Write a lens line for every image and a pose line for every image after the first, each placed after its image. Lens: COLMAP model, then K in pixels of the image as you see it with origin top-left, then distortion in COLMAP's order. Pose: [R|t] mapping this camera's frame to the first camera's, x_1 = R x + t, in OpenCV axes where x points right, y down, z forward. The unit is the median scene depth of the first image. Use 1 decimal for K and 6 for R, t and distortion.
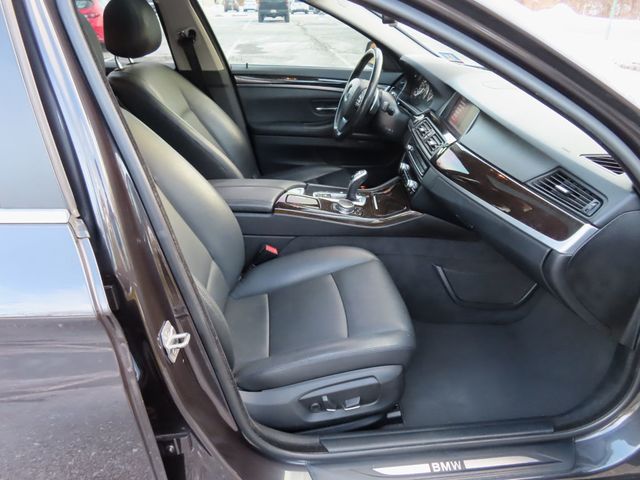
lens RADIAL K [[454.3, 0, 319.2], [0, 454.3, 238.0], [0, 0, 1]] dist [-0.023984, 0.009924]
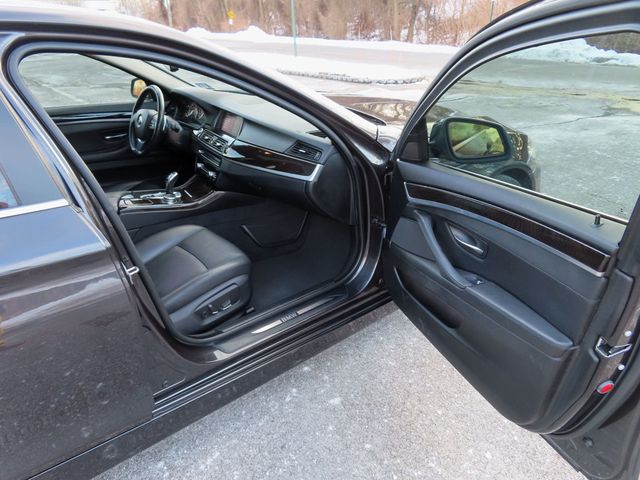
lens RADIAL K [[454.3, 0, 321.9], [0, 454.3, 240.5], [0, 0, 1]] dist [-0.023984, 0.009924]
pose [[0.833173, -0.255607, 0.490395, -0.258019], [0.273036, 0.961286, 0.037163, 0.123115], [-0.480909, 0.102932, 0.870707, -0.402741]]
